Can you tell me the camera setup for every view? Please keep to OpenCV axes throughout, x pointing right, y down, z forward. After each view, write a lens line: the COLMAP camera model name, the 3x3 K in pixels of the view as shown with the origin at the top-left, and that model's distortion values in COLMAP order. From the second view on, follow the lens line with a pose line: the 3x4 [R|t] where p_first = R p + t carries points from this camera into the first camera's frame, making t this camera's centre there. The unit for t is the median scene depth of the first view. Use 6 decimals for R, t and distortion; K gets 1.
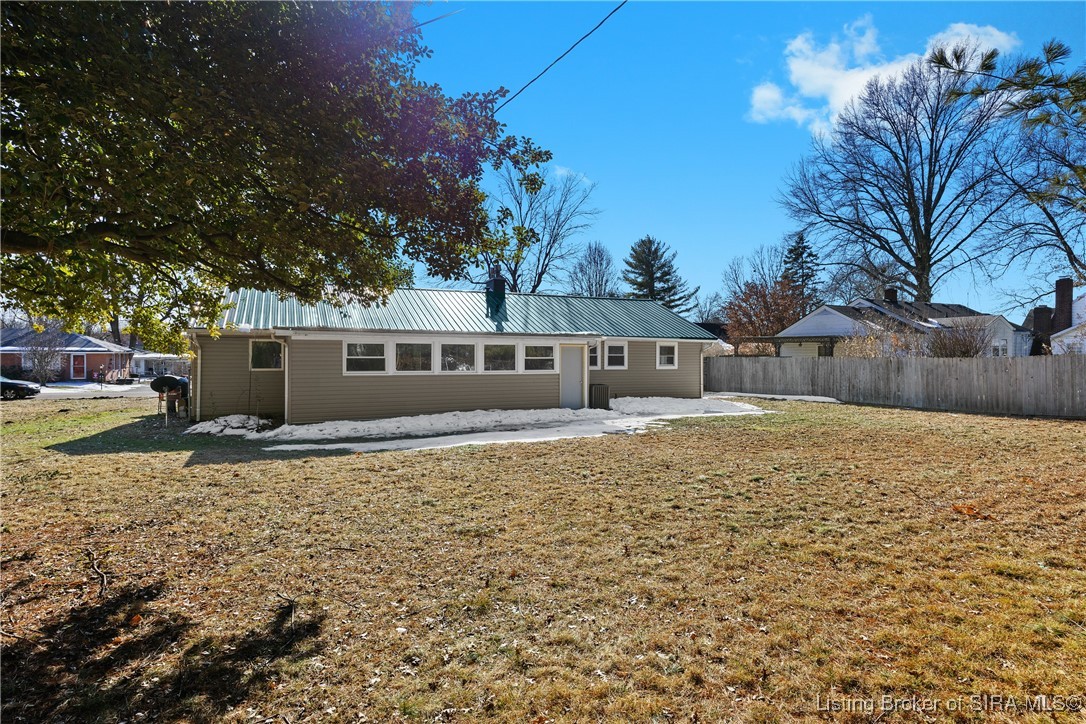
lens RADIAL K [[573.2, 0, 552.0], [0, 573.2, 367.1], [0, 0, 1]] dist [-0.000909, -0.002710]
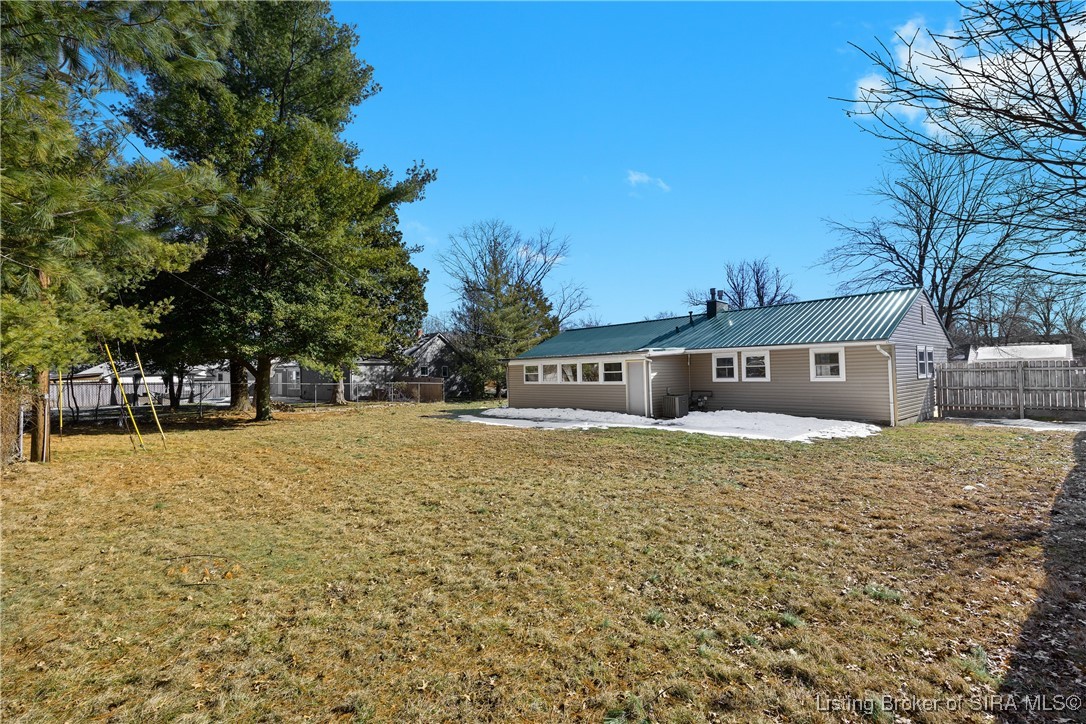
lens RADIAL K [[482.8, 0, 542.2], [0, 482.8, 358.1], [0, 0, 1]] dist [-0.013590, -0.000081]
pose [[0.237618, -0.040489, -0.970515, 0.769341], [0.003708, 0.999161, -0.040776, -0.003219], [0.971352, 0.006090, 0.237569, 0.453714]]
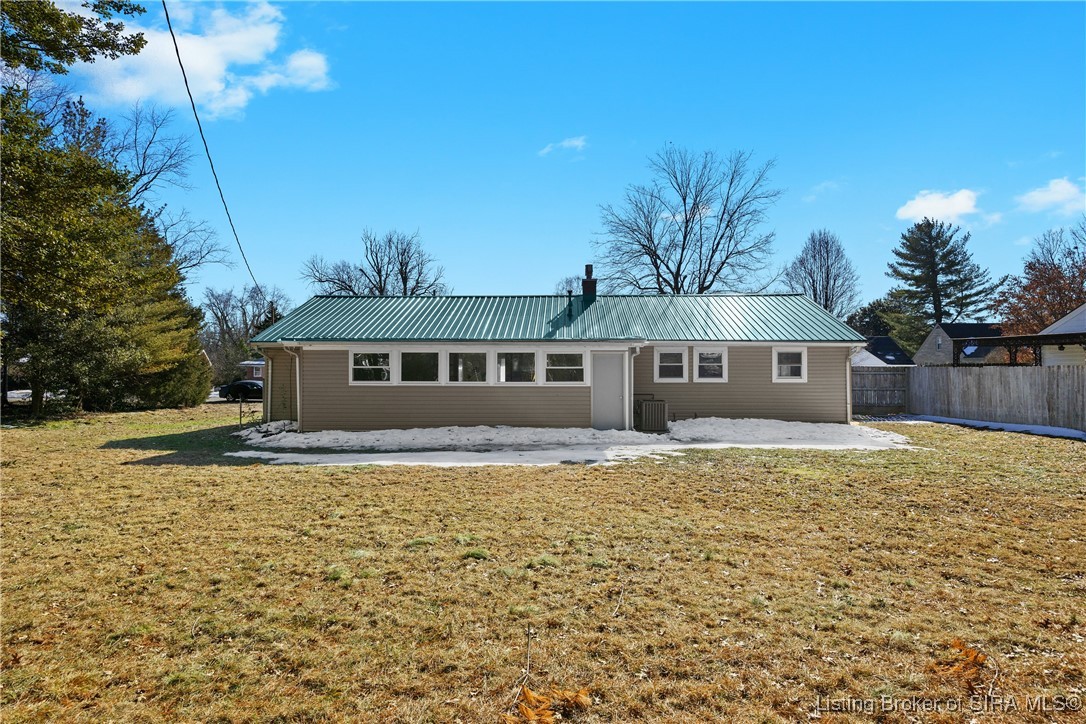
lens RADIAL K [[573.2, 0, 547.3], [0, 573.2, 357.0], [0, 0, 1]] dist [-0.000909, -0.002710]
pose [[0.885254, -0.011340, -0.464969, 0.272278], [-0.006909, 0.999272, -0.037526, 0.000301], [0.465056, 0.036433, 0.884531, 0.178849]]
